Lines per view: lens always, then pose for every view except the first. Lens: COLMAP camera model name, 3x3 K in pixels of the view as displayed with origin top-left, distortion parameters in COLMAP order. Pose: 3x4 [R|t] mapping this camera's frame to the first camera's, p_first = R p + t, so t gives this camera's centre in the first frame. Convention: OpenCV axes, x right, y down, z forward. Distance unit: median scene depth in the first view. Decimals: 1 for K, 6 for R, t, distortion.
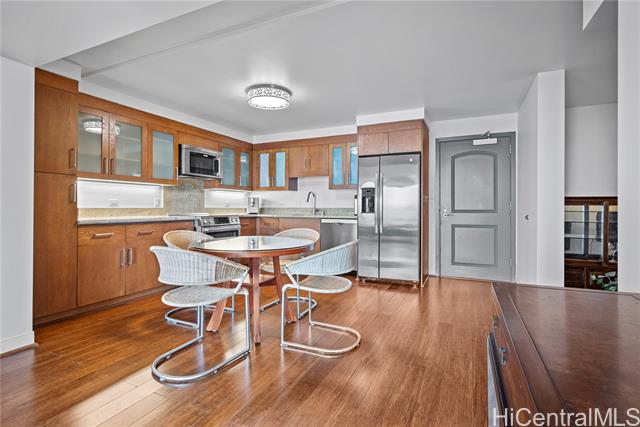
lens RADIAL K [[302.8, 0, 320.8], [0, 302.8, 211.2], [0, 0, 1]] dist [-0.002108, -0.000406]
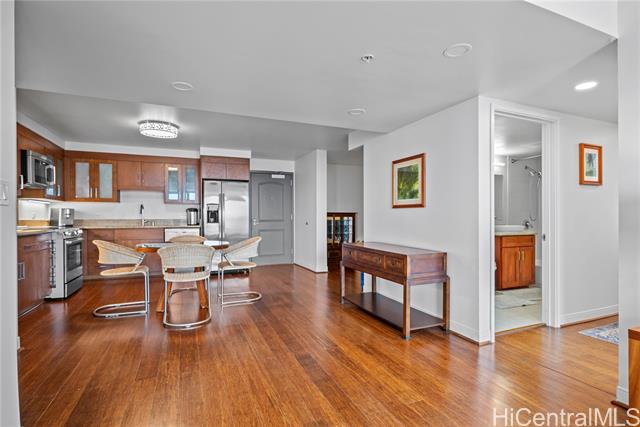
lens RADIAL K [[305.6, 0, 318.4], [0, 305.6, 215.3], [0, 0, 1]] dist [0.002962, 0.000559]
pose [[0.686870, 0.000455, 0.726780, -0.467677], [0.012821, 0.999837, -0.012744, -0.003778], [-0.726668, 0.018071, 0.686752, -0.242680]]
